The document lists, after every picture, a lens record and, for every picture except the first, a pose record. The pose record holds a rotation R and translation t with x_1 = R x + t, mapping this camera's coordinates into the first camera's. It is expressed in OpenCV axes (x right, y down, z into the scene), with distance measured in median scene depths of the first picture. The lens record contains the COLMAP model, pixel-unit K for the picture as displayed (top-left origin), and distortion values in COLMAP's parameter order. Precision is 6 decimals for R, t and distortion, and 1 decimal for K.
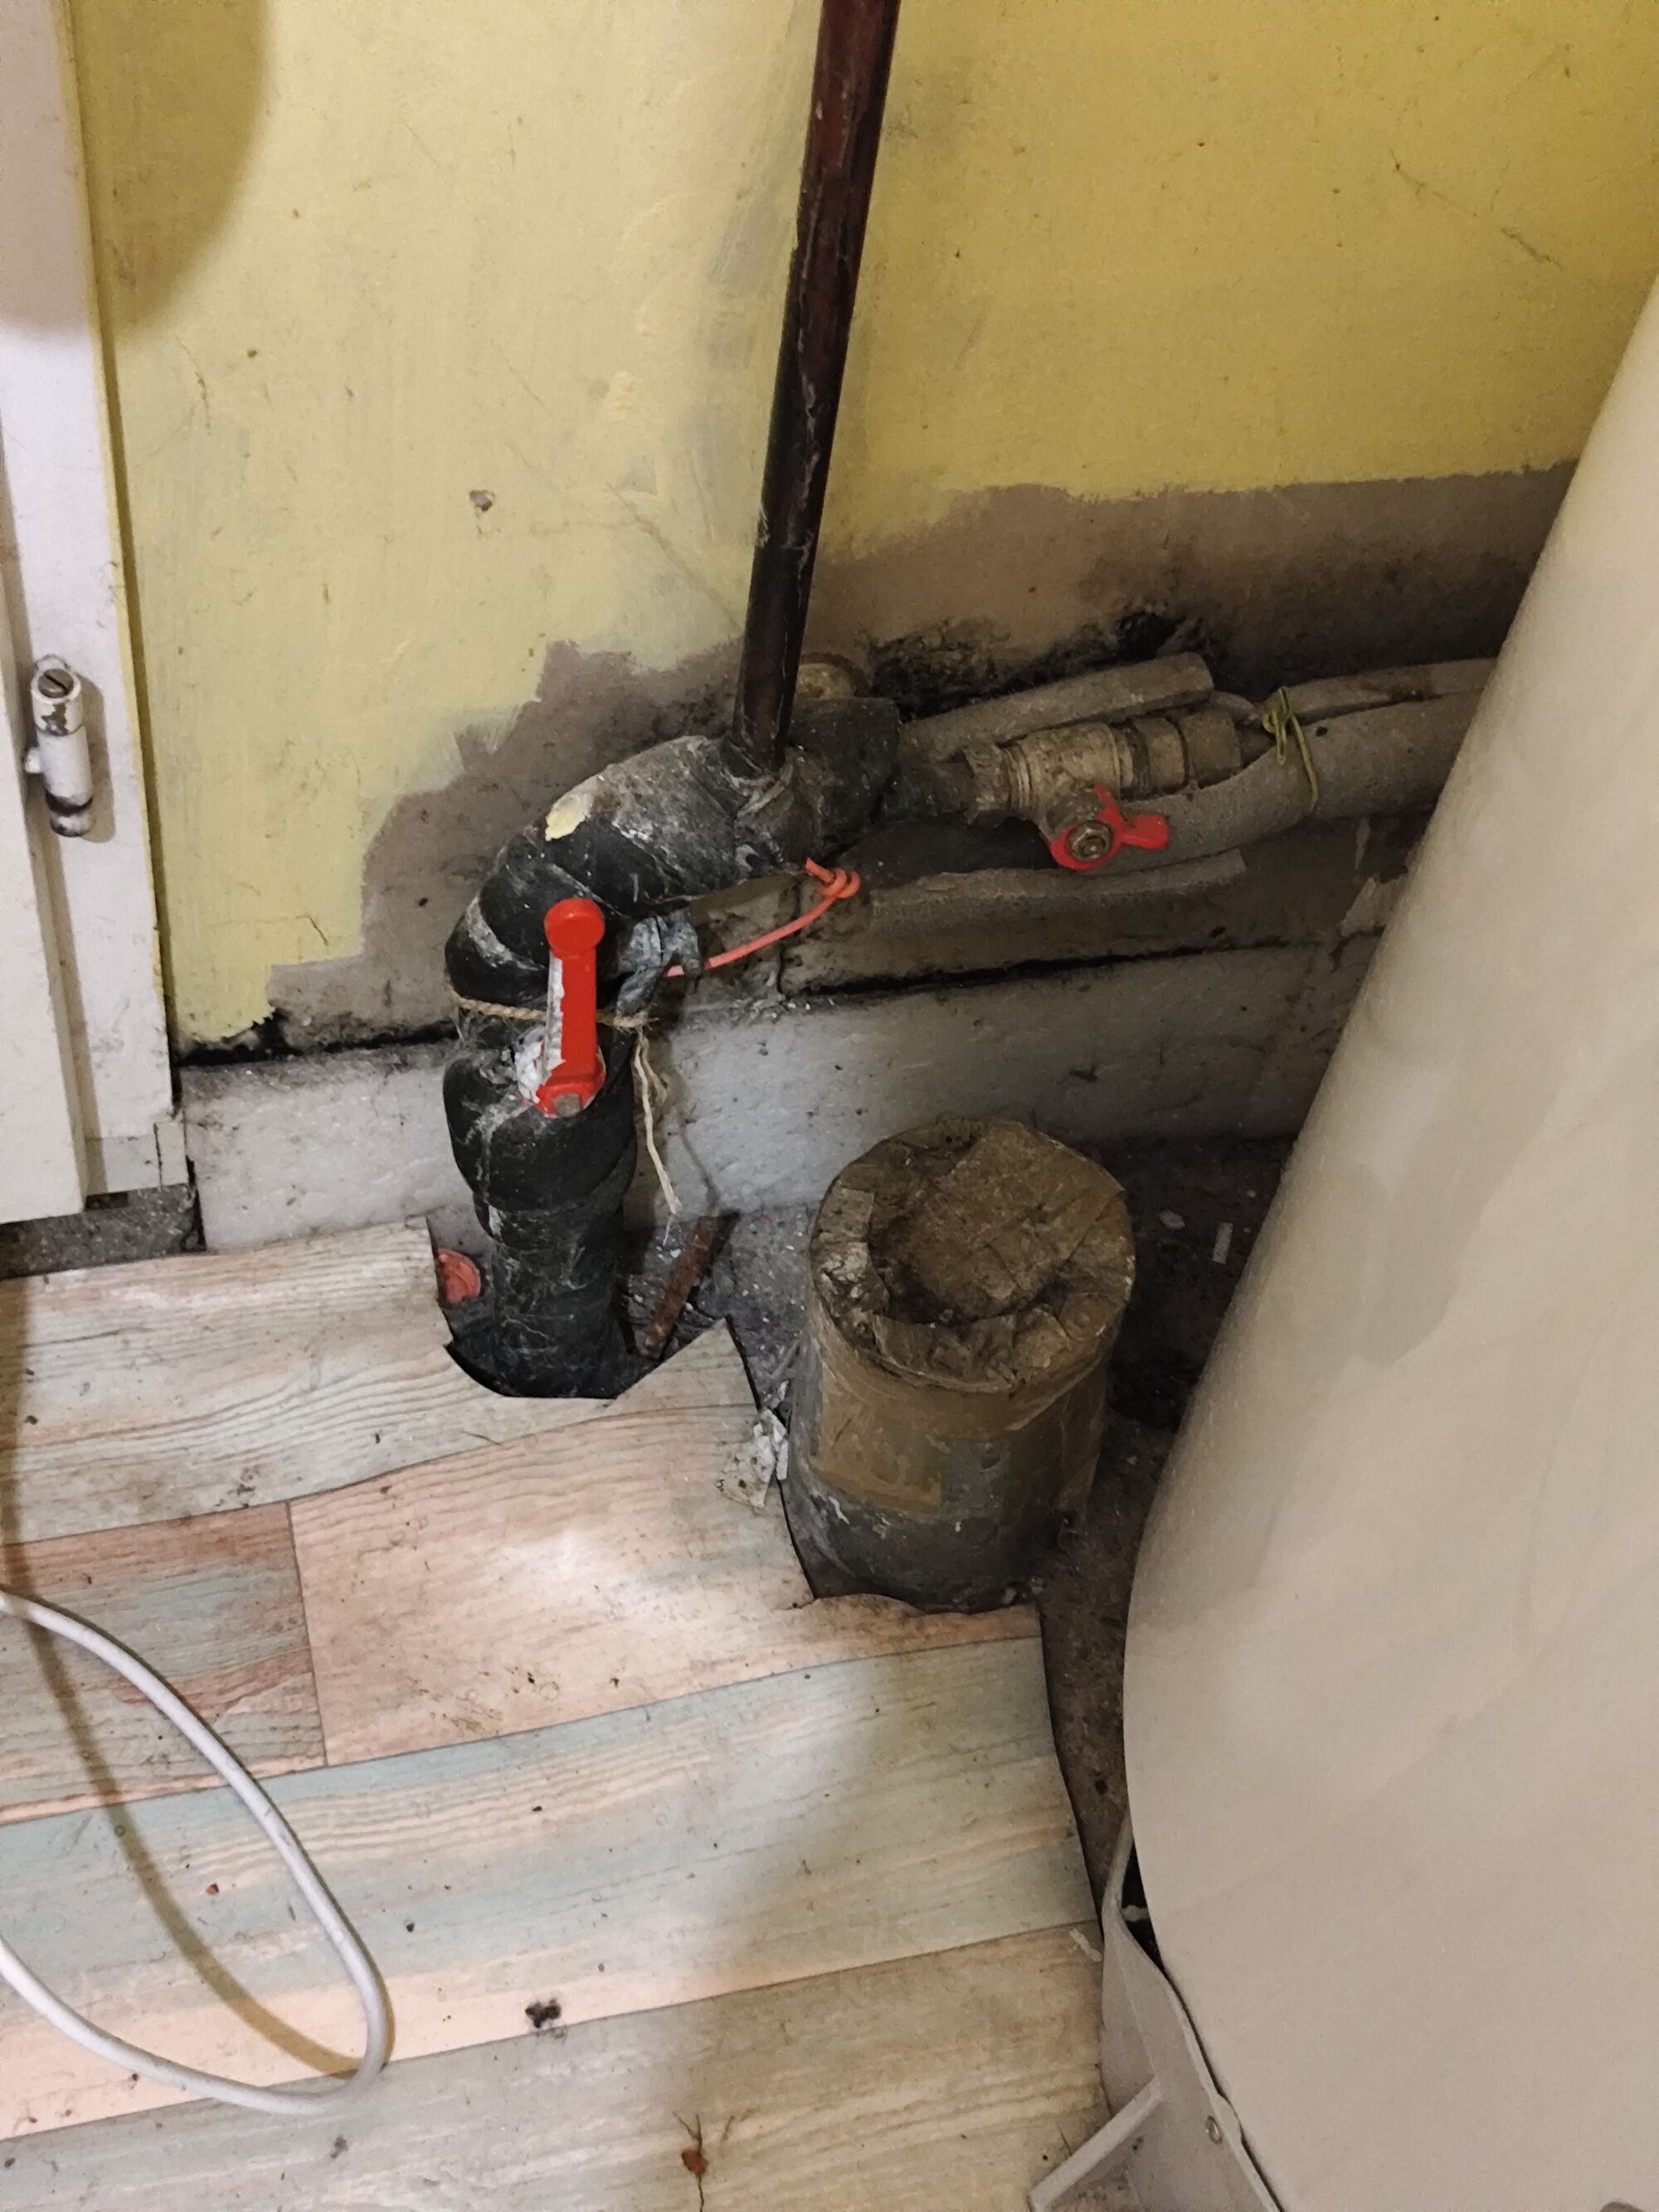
lens RADIAL K [[2969.5, 0, 833.7], [0, 2969.5, 1096.5], [0, 0, 1]] dist [0.079588, 0.000000]
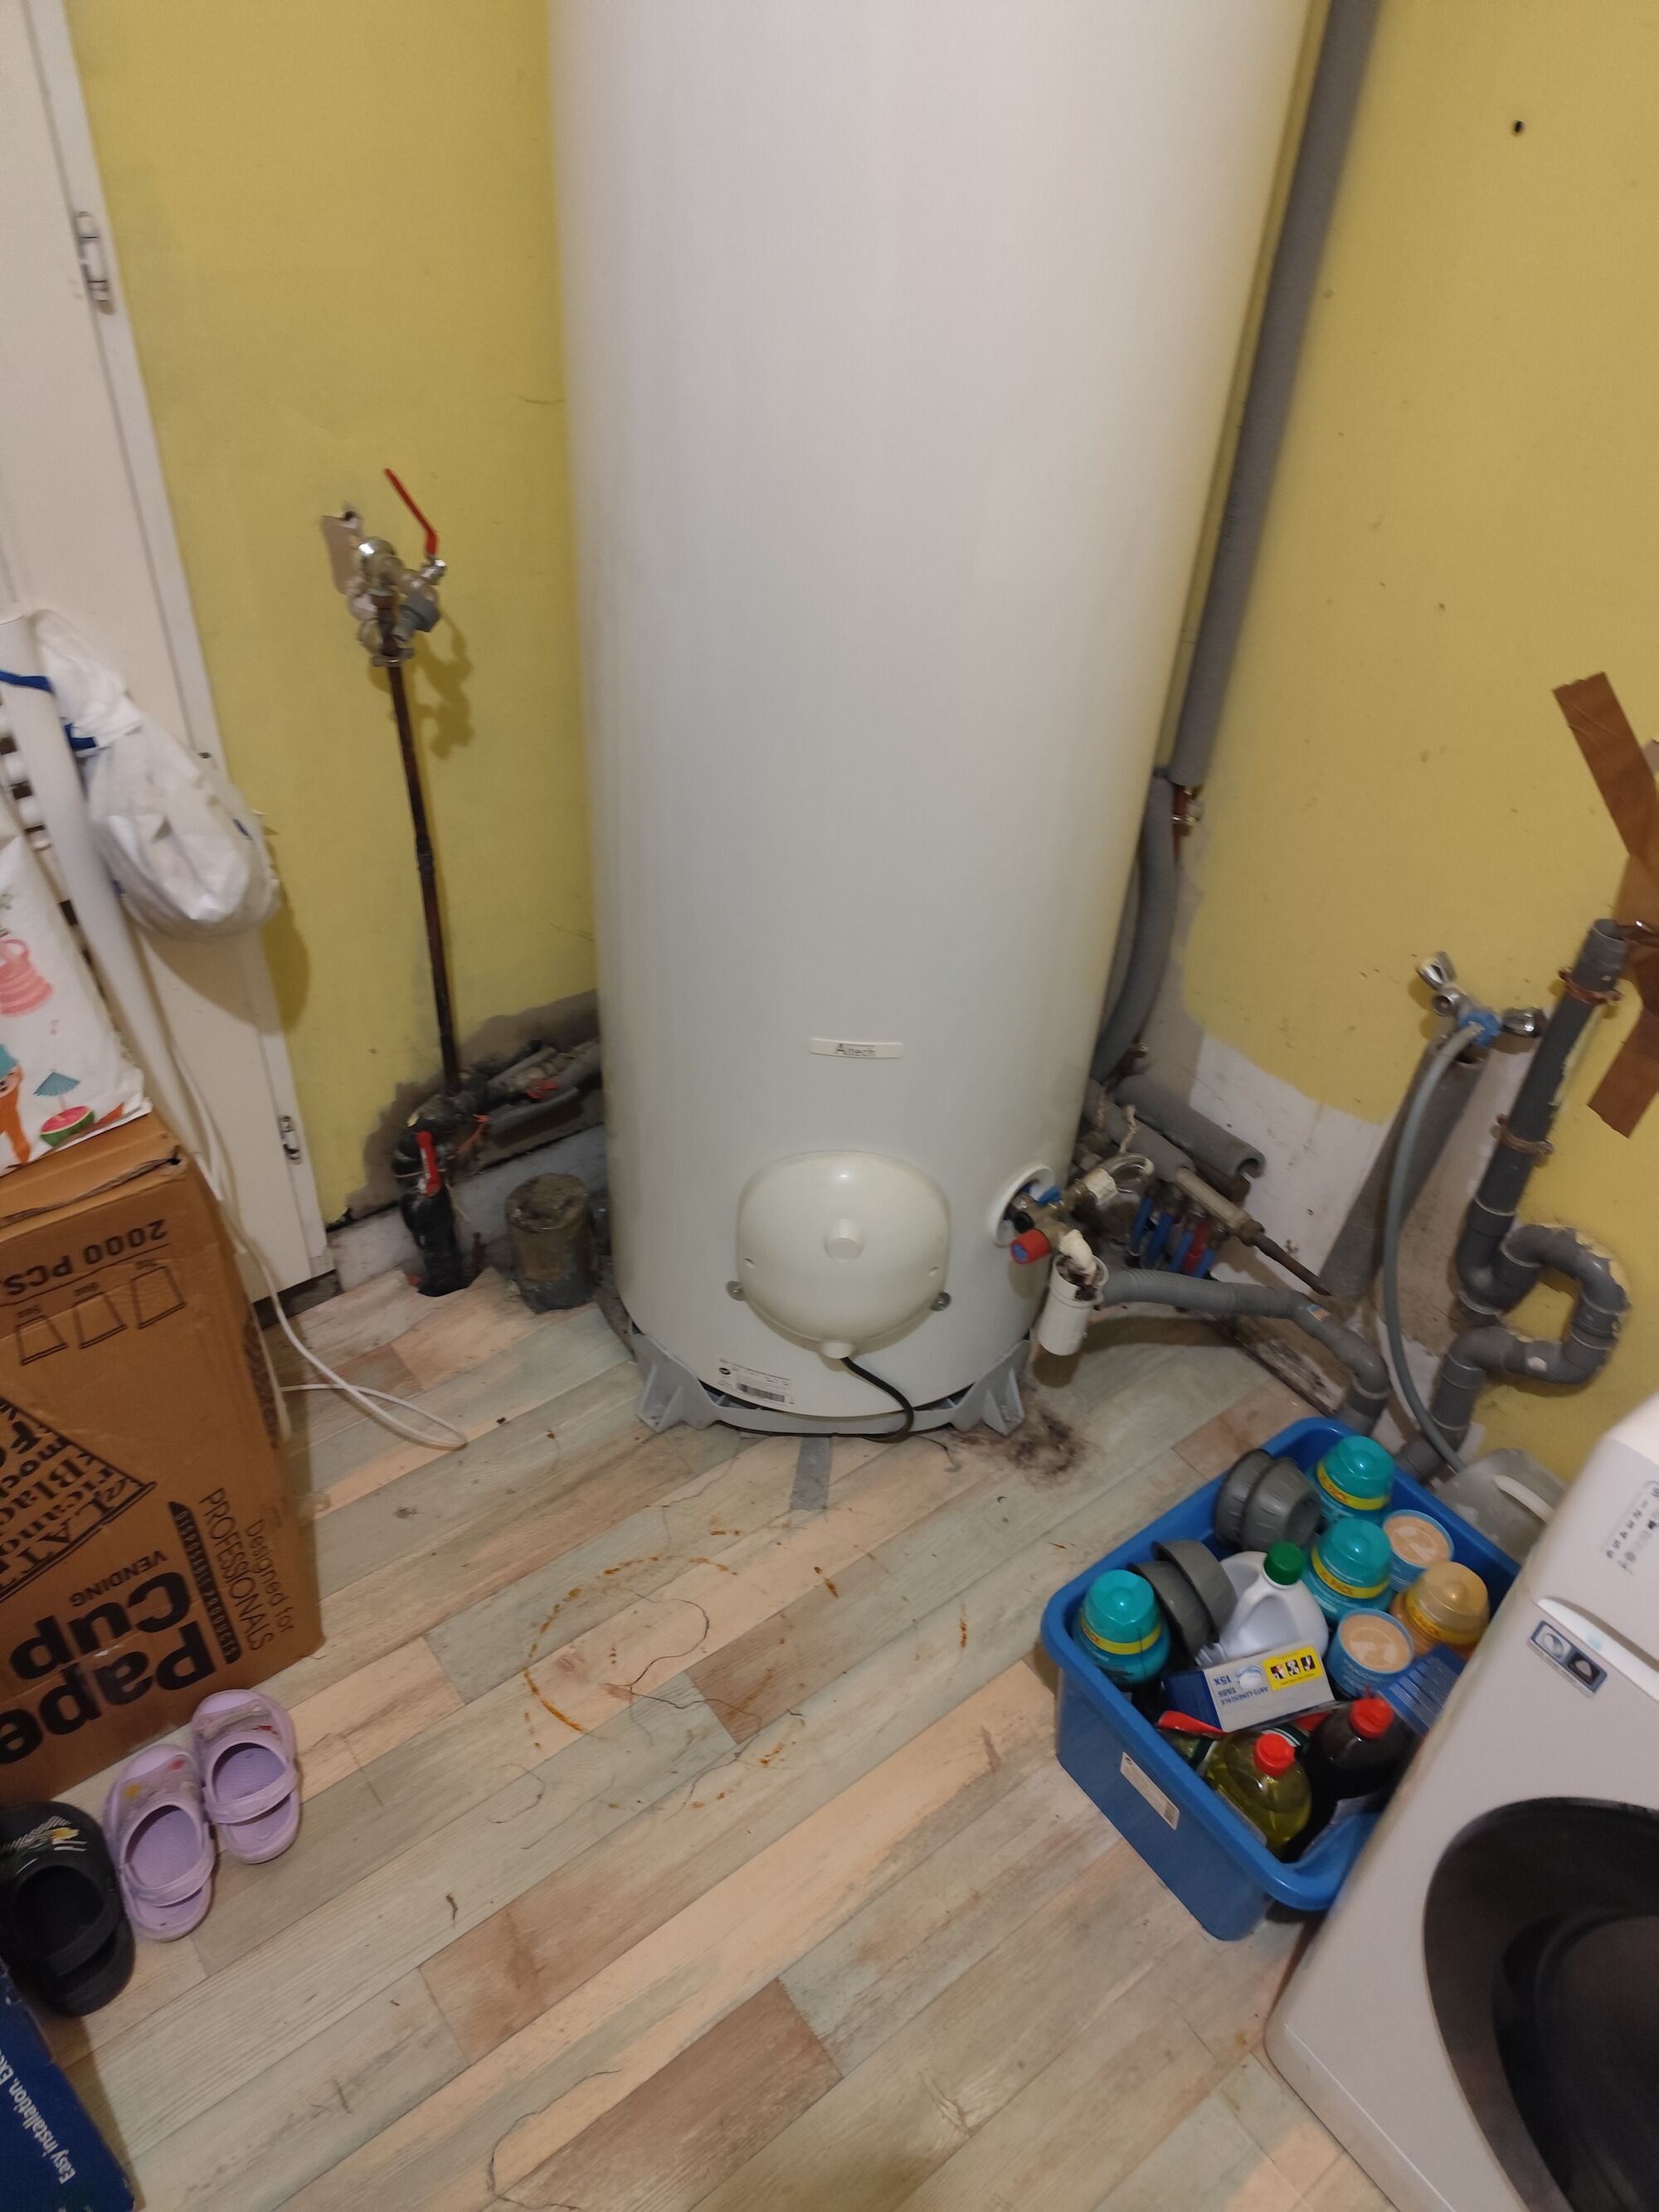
lens RADIAL K [[1503.1, 0, 847.9], [0, 1503.1, 1110.6], [0, 0, 1]] dist [0.017999, -0.023171]
pose [[0.910924, -0.304837, 0.278014, -0.107821], [0.360257, 0.916123, -0.175882, 0.442979], [-0.201080, 0.260372, 0.944338, -1.018715]]
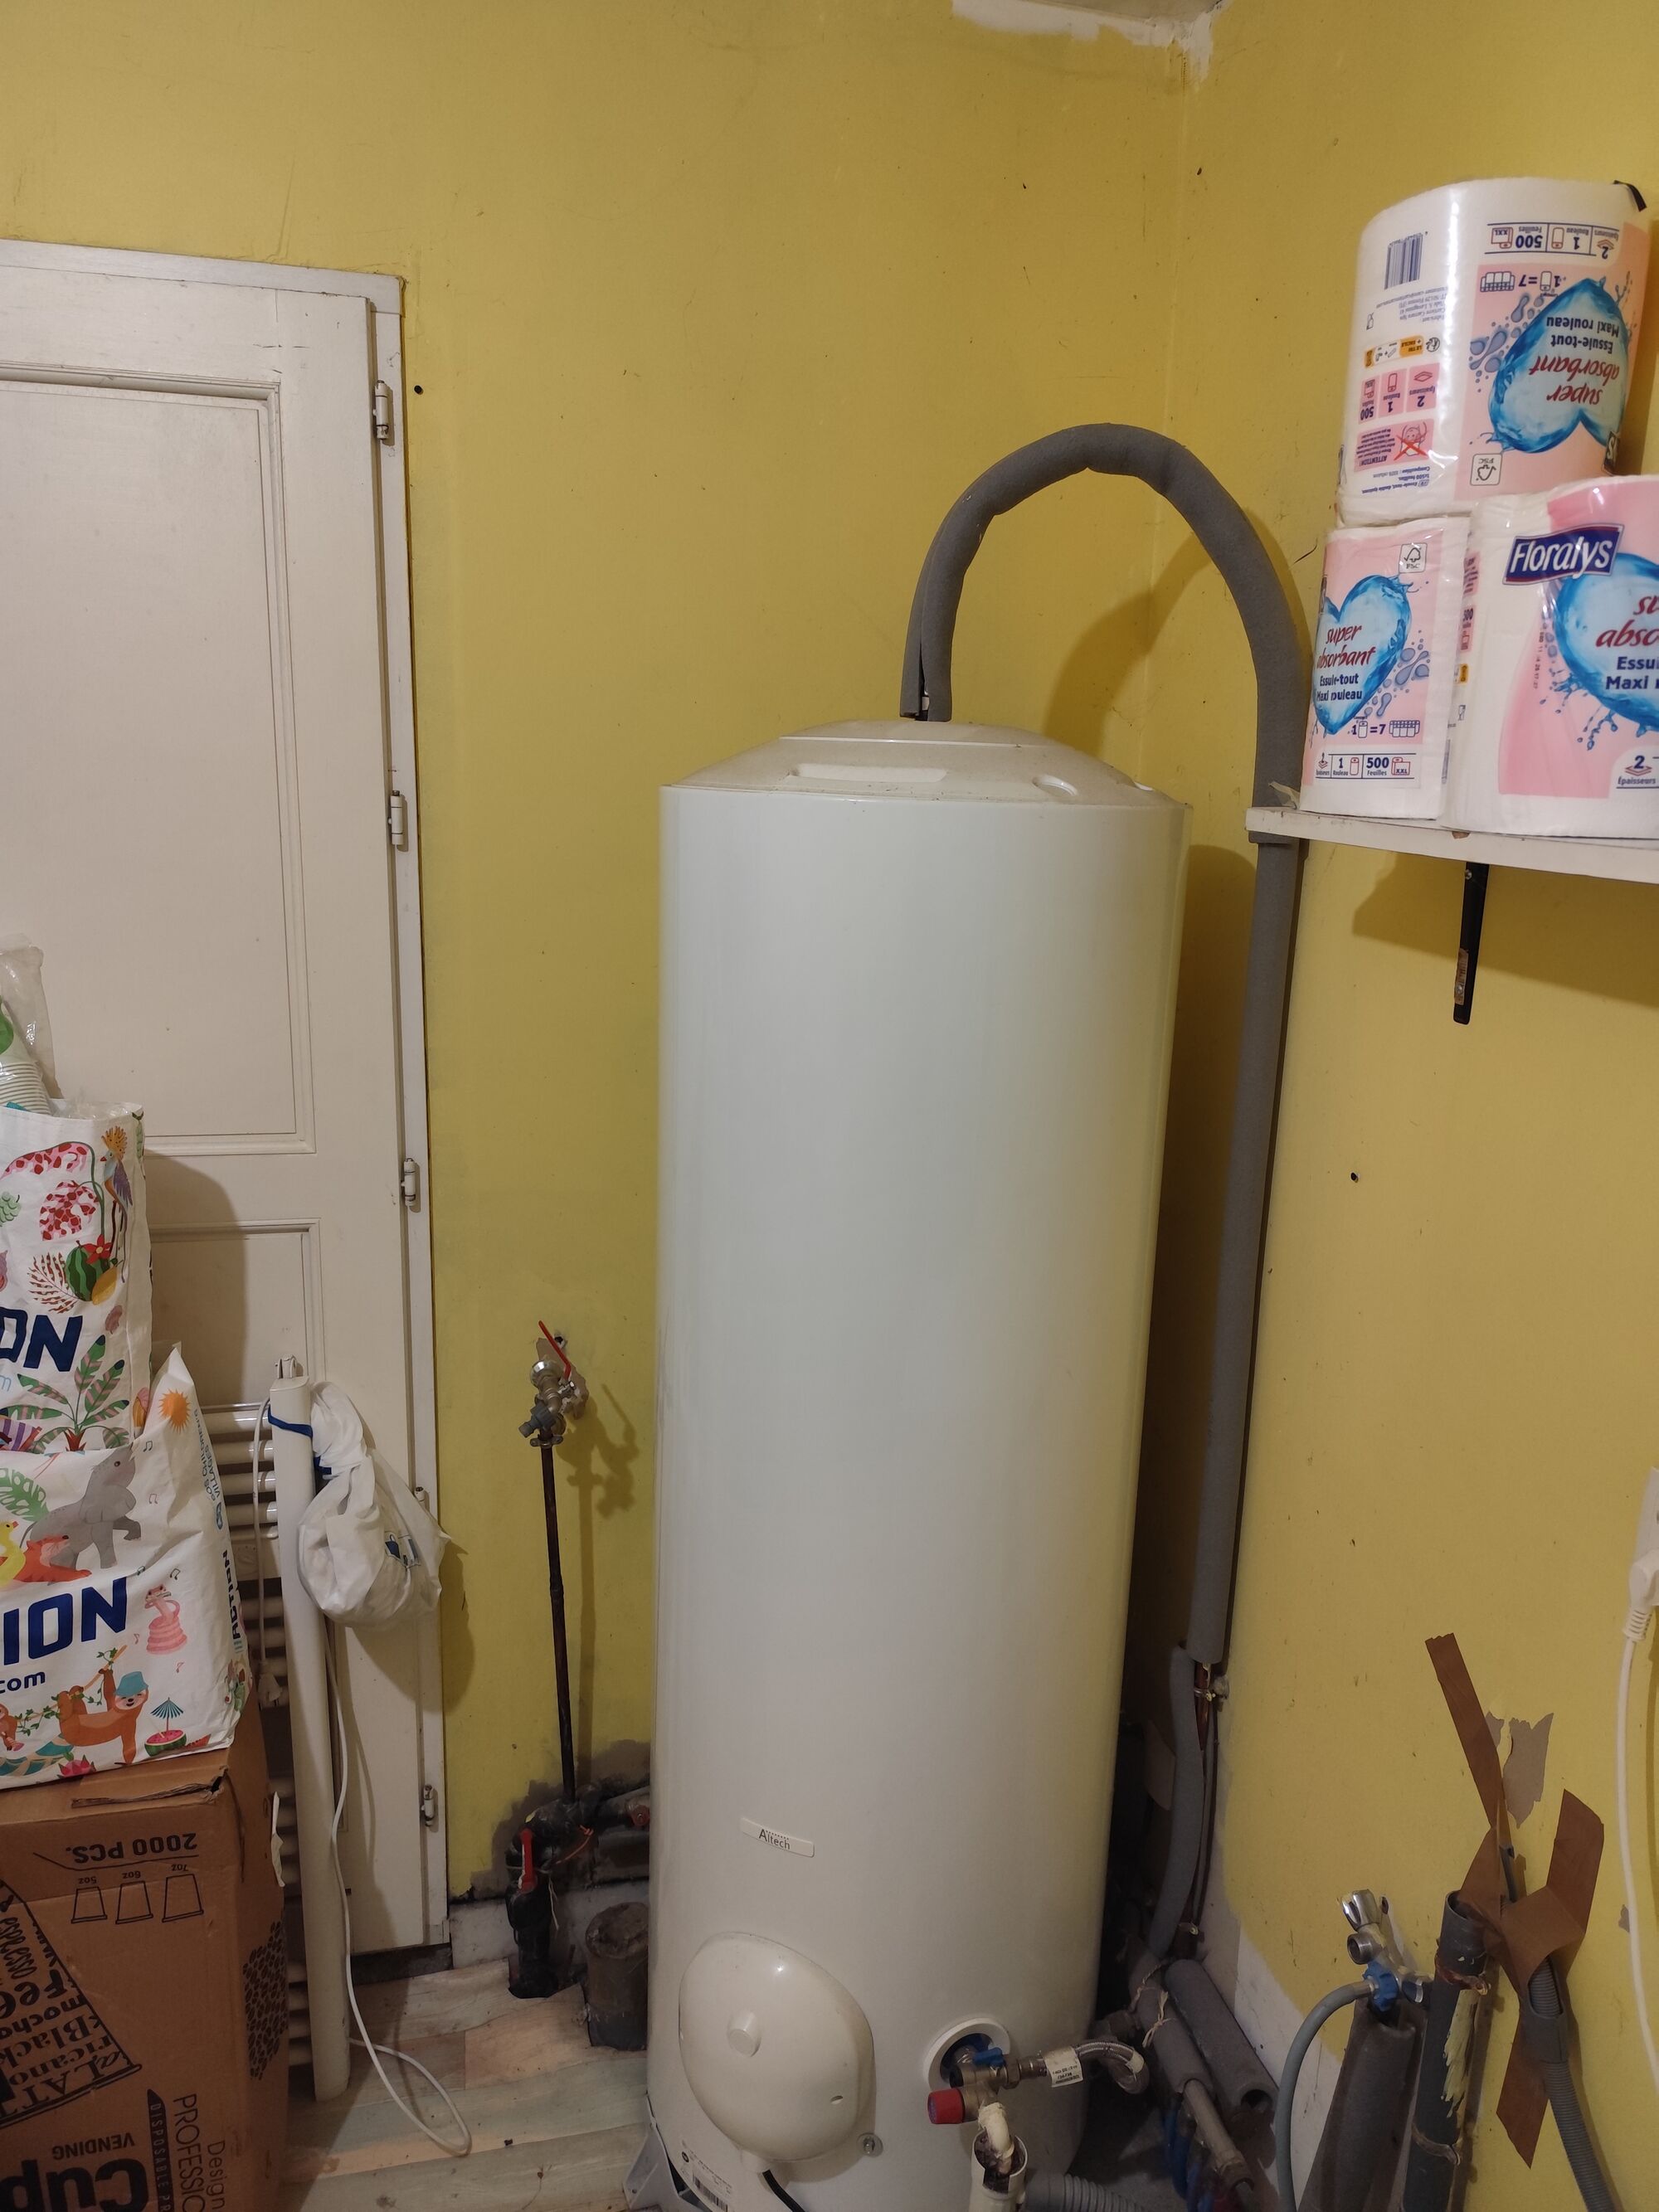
lens RADIAL K [[1503.1, 0, 812.2], [0, 1503.1, 1119.5], [0, 0, 1]] dist [0.017999, -0.023171]
pose [[0.995275, -0.088426, -0.040117, 0.519623], [0.039331, 0.744859, -0.666062, 0.653585], [0.088778, 0.661337, 0.744817, -1.408956]]
